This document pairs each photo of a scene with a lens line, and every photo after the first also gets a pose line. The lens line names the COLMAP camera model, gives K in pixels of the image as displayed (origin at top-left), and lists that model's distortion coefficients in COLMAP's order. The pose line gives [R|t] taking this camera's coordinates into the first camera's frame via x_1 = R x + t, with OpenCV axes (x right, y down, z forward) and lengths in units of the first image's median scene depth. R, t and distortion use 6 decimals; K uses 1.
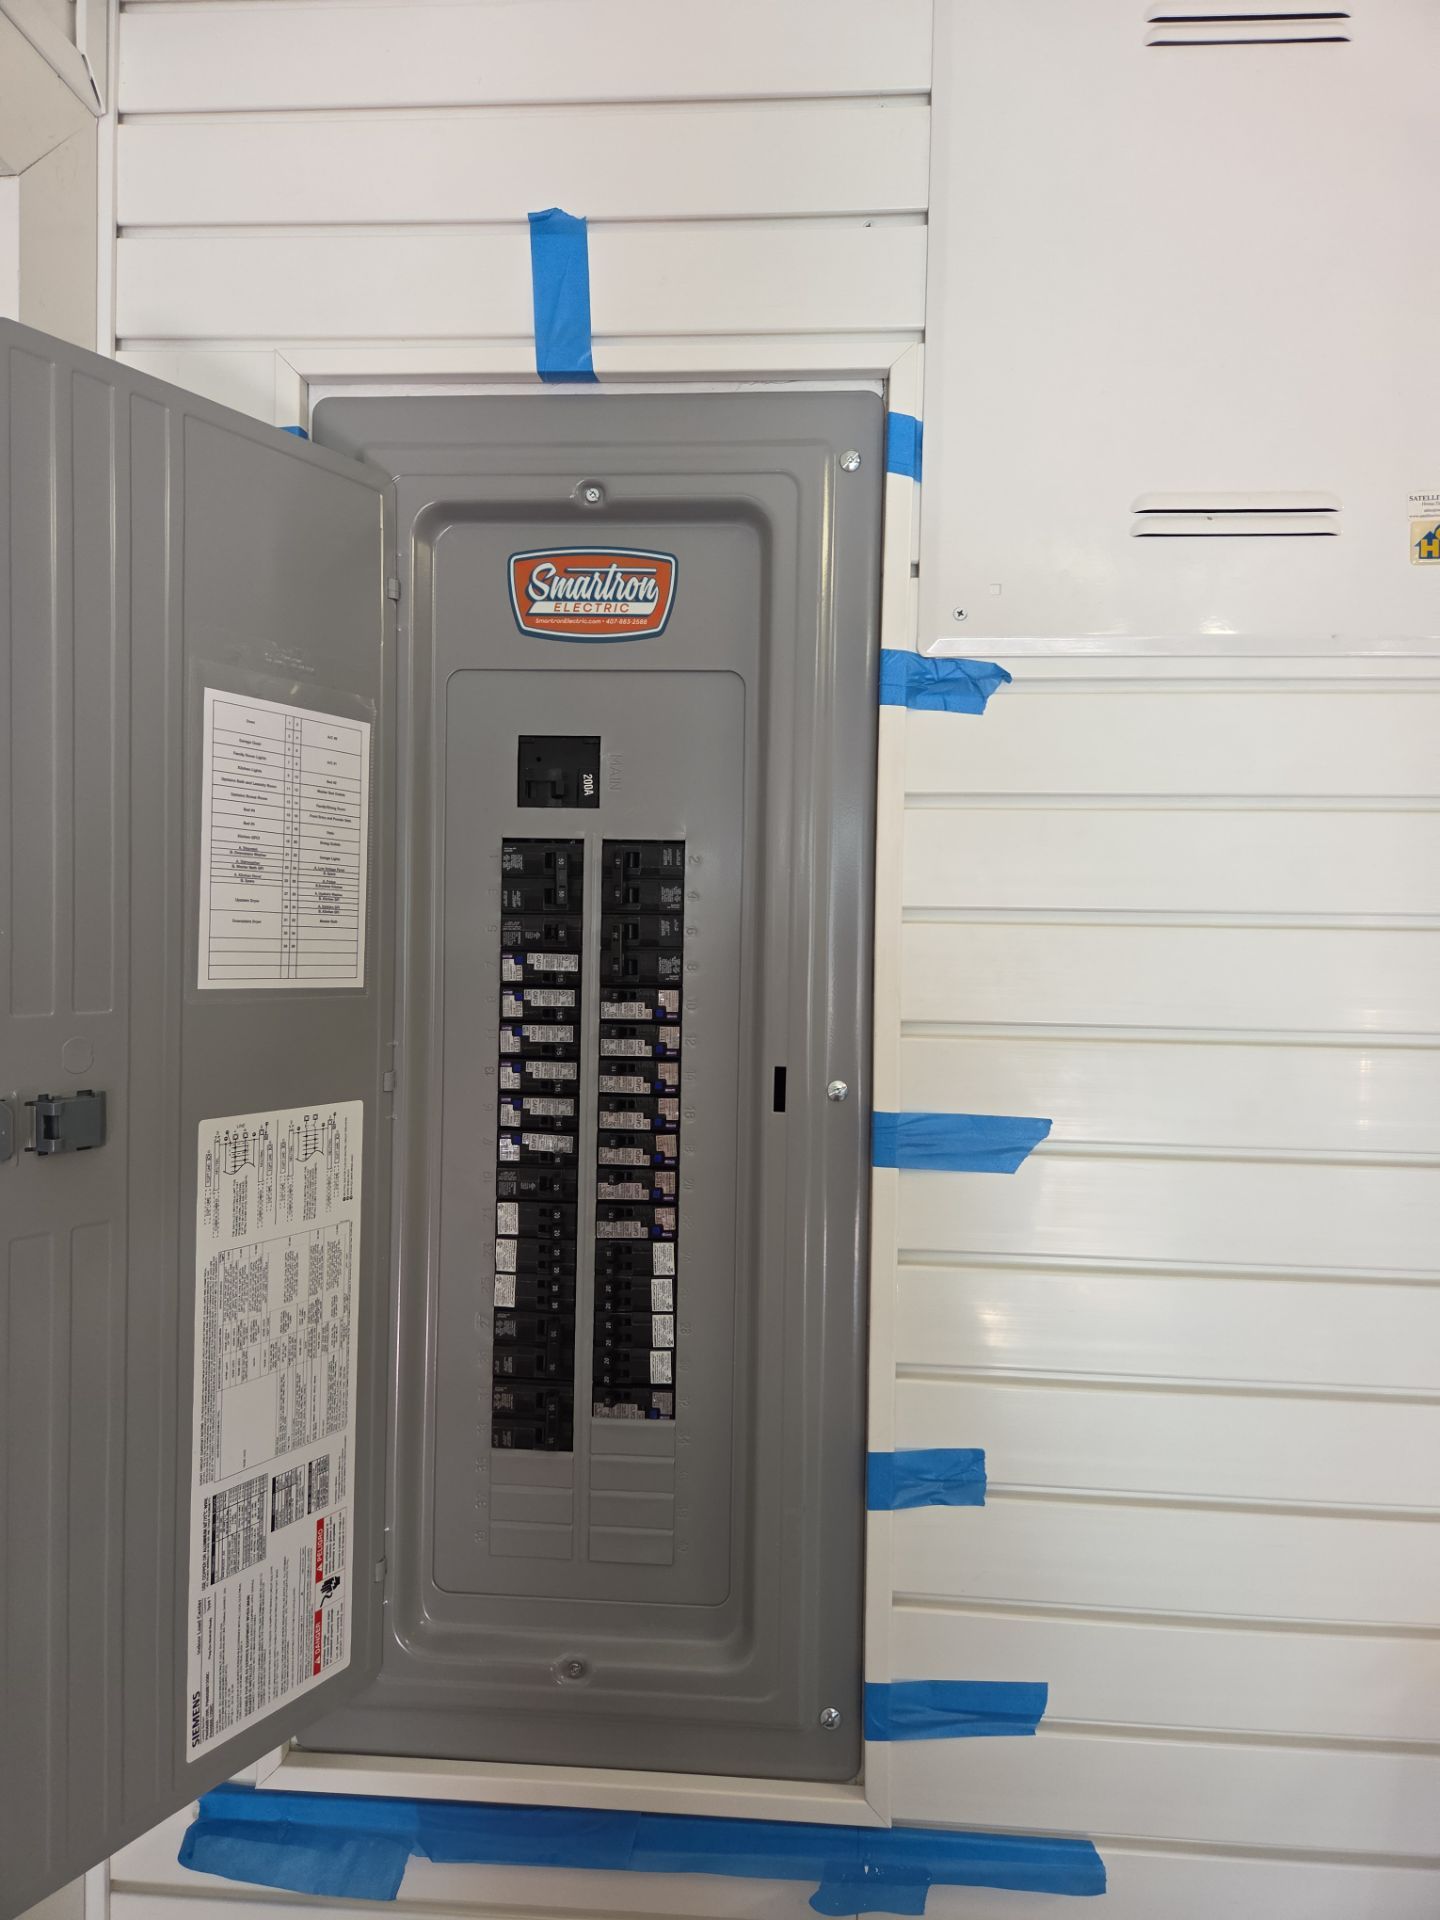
lens RADIAL K [[1294.0, 0, 720.0], [0, 1294.0, 960.0], [0, 0, 1]] dist [0.004042, -0.034908]
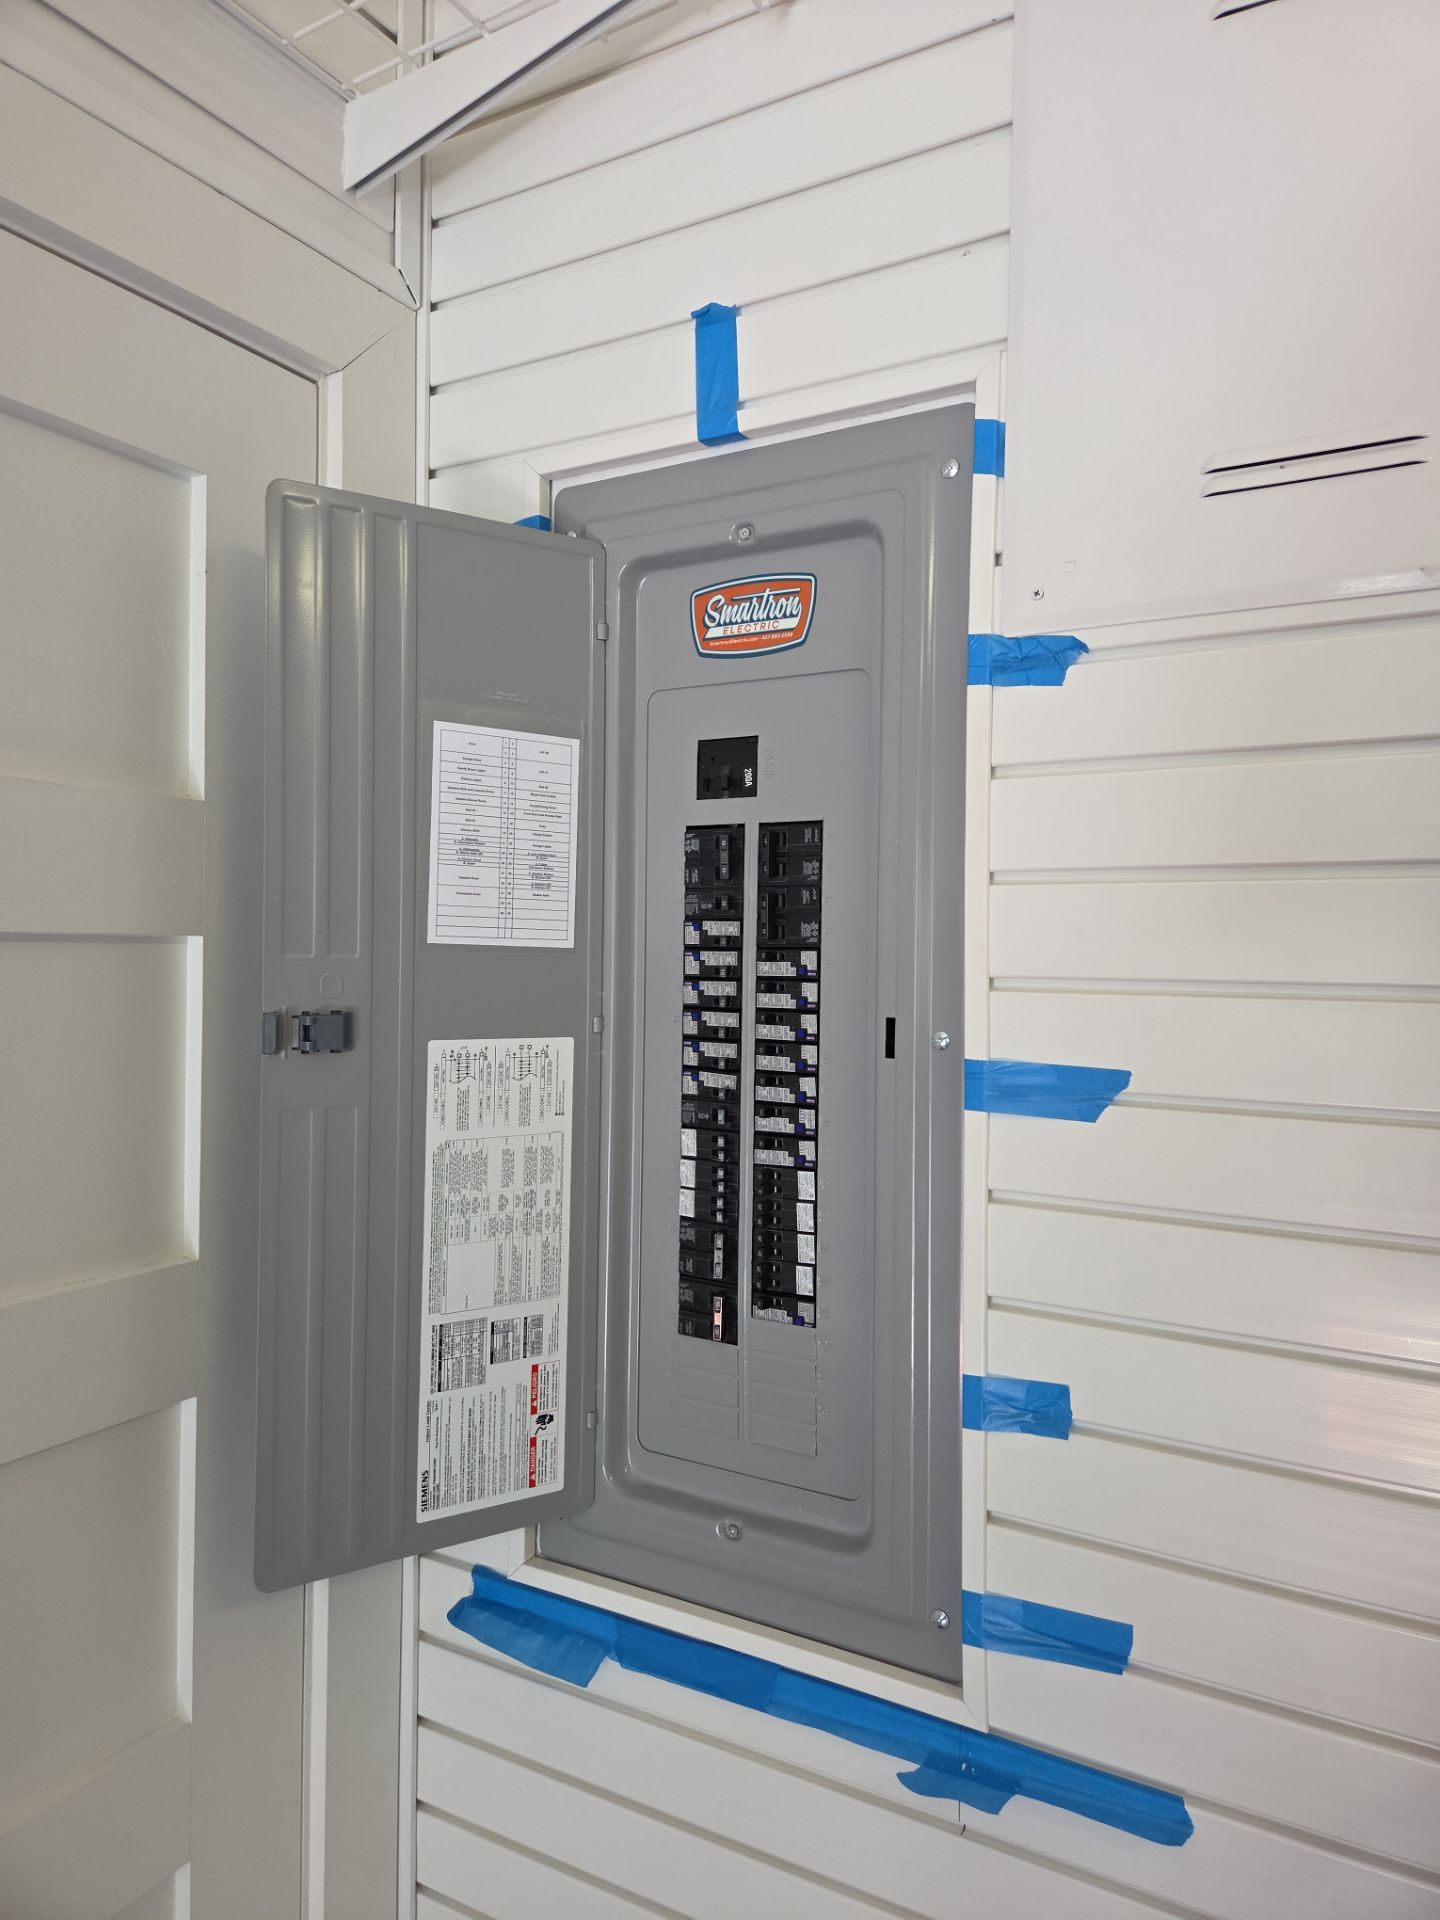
lens RADIAL K [[1275.1, 0, 720.0], [0, 1275.1, 960.0], [0, 0, 1]] dist [0.001935, -0.052675]
pose [[0.895040, -0.001010, -0.445984, 0.414645], [-0.008076, 0.999797, -0.018472, 0.055649], [0.445912, 0.020134, 0.894850, -0.051456]]
